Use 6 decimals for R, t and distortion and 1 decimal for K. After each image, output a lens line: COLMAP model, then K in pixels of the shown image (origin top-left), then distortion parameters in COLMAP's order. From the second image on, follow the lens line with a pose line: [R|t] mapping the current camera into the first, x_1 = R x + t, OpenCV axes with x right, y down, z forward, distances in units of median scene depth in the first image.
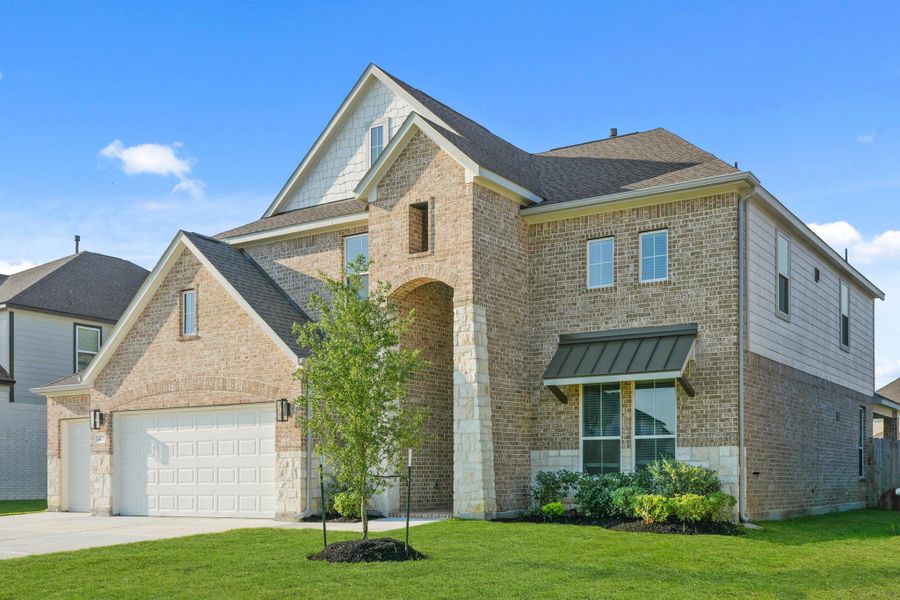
lens RADIAL K [[937.5, 0, 450.0], [0, 937.5, 300.0], [0, 0, 1]] dist [0.012962, -0.005690]
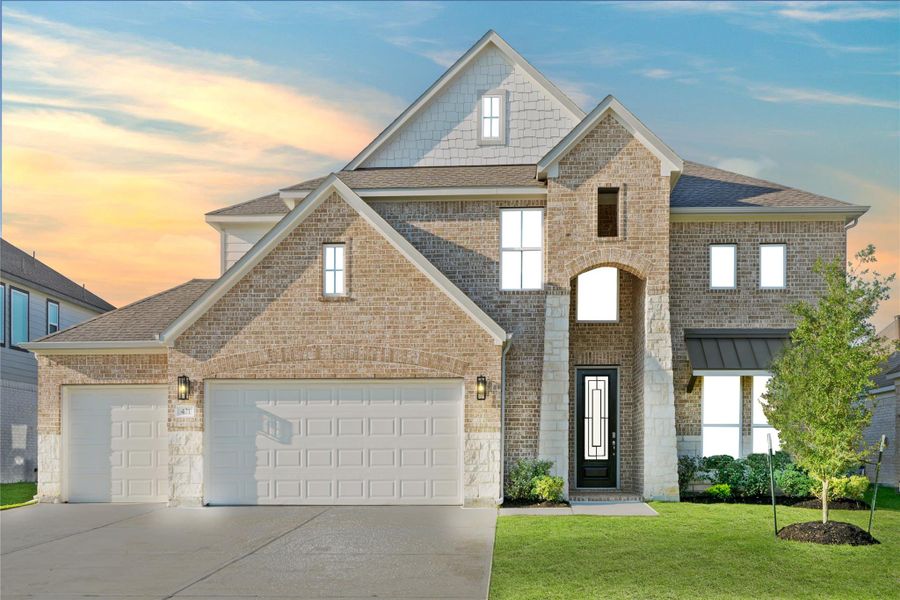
lens RADIAL K [[908.5, 0, 450.0], [0, 908.5, 300.0], [0, 0, 1]] dist [0.002828, 0.001848]
pose [[0.860280, 0.091844, 0.501480, -0.641247], [-0.097369, 0.995132, -0.015219, 0.046516], [-0.500437, -0.035736, 0.865035, 0.236831]]
